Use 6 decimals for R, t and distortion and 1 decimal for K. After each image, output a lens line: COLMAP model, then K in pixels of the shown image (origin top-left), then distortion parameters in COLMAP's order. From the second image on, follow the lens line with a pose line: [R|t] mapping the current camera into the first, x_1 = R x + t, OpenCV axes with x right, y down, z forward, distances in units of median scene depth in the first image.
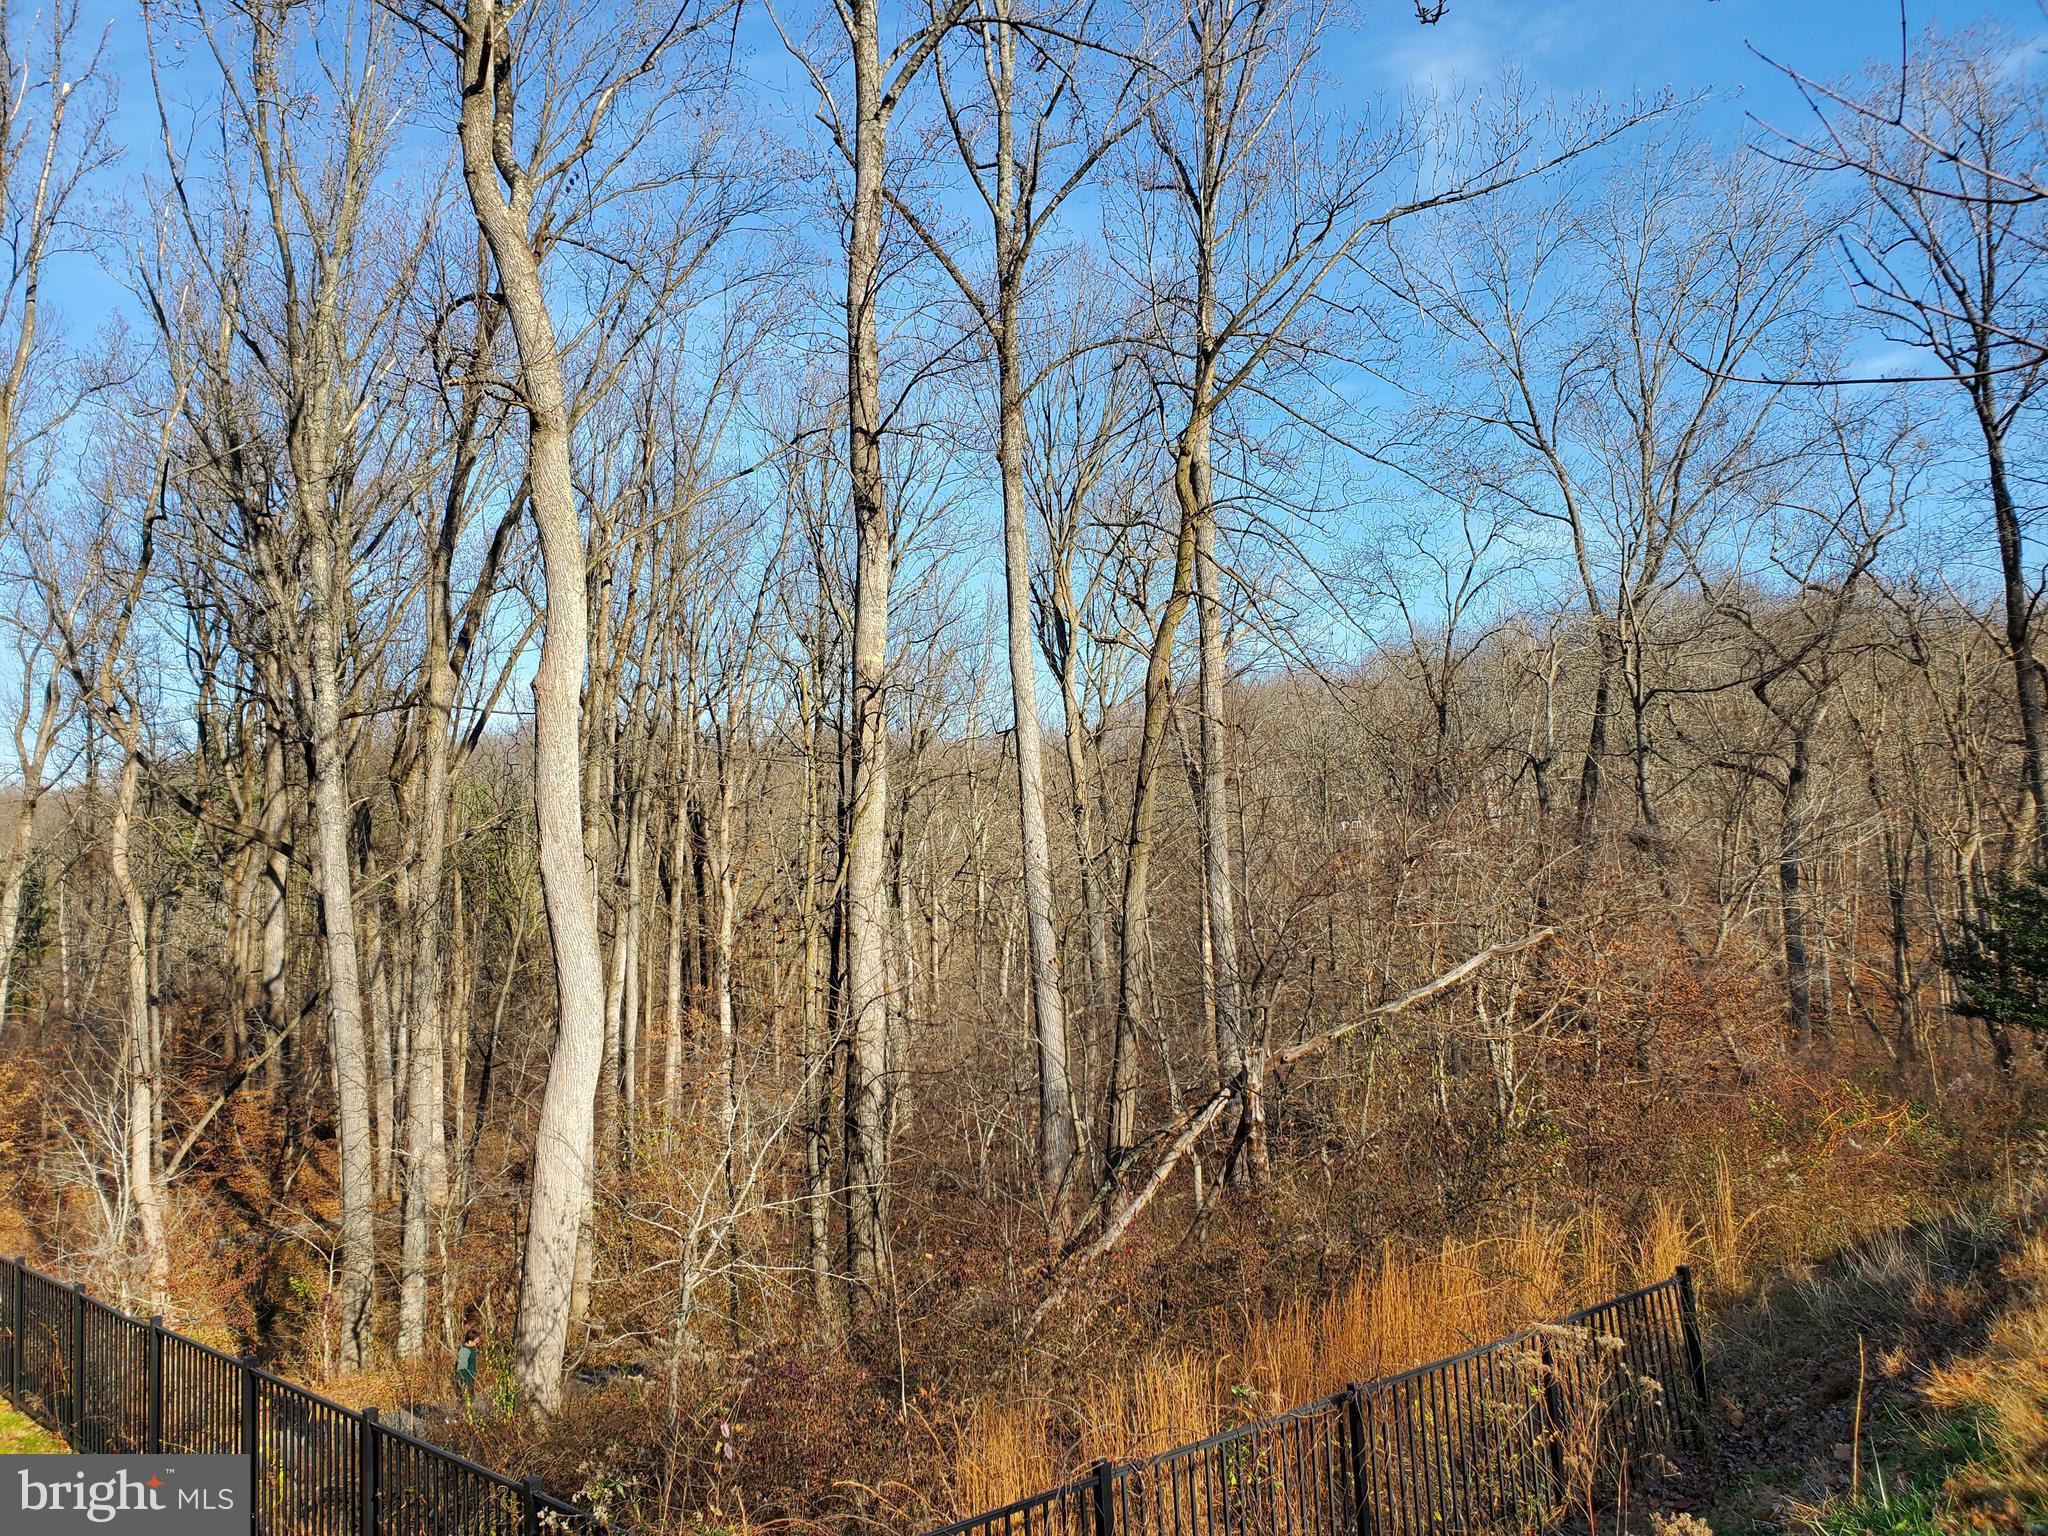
lens RADIAL K [[1606.1, 0, 1024.0], [0, 1606.1, 768.0], [0, 0, 1]] dist [0.018736, -0.009574]
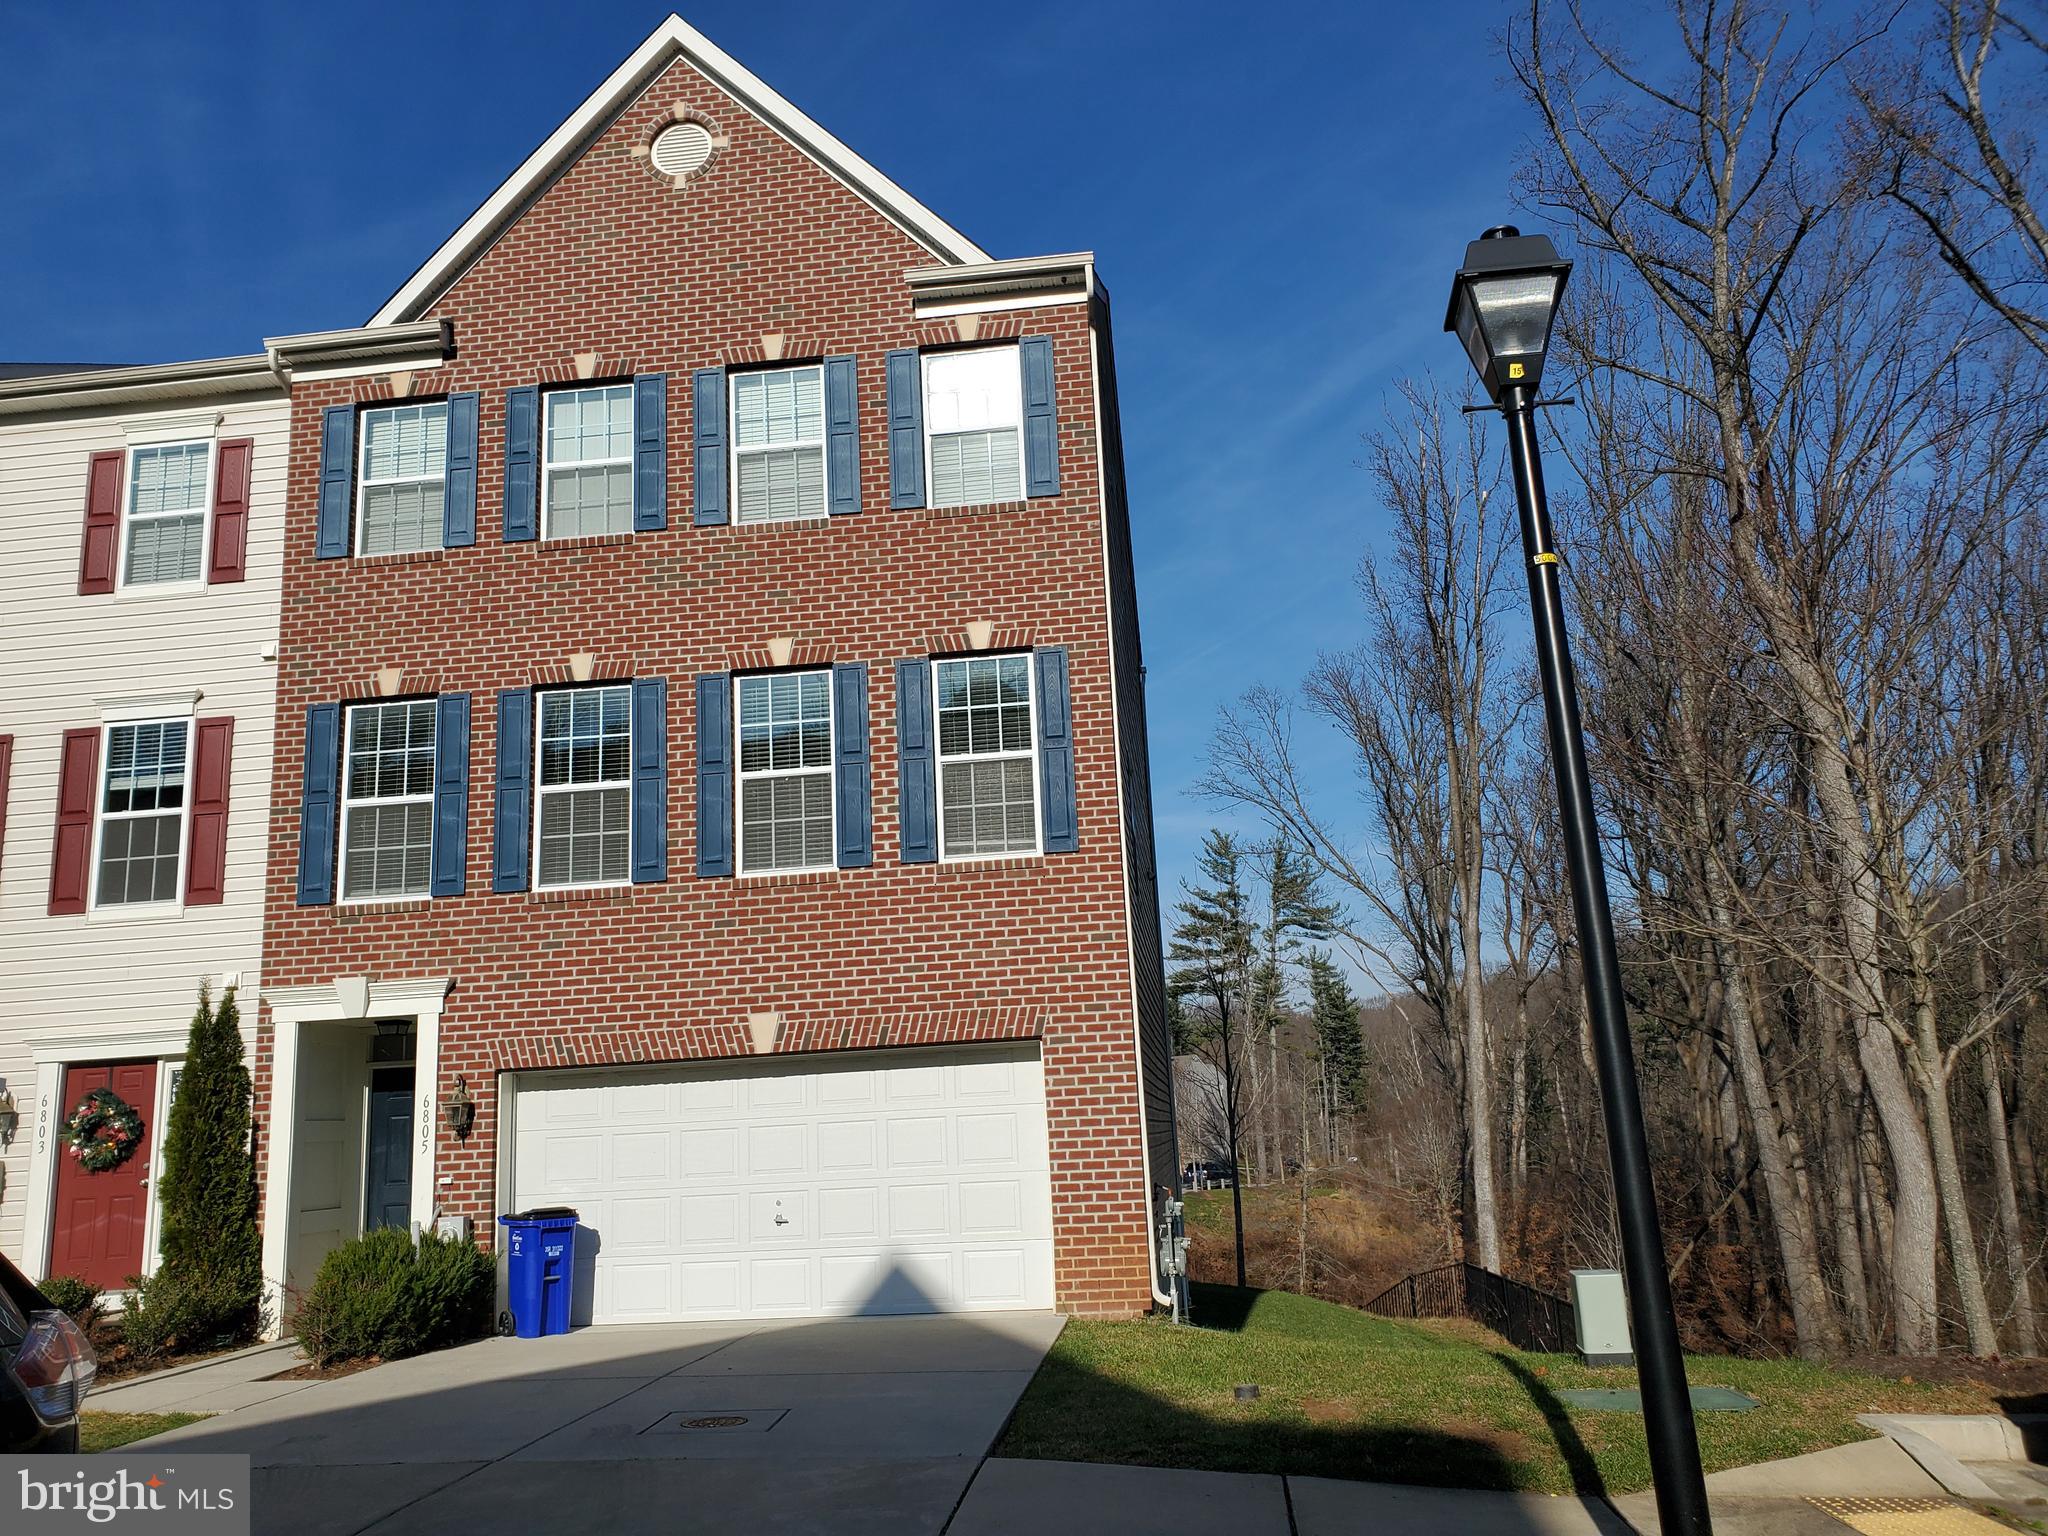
lens RADIAL K [[1606.1, 0, 1024.0], [0, 1606.1, 768.0], [0, 0, 1]] dist [0.018736, -0.009574]
pose [[0.659688, -0.158607, -0.734612, 0.056169], [0.084388, 0.986928, -0.137302, -0.012170], [0.746787, 0.028584, 0.664449, -0.092960]]
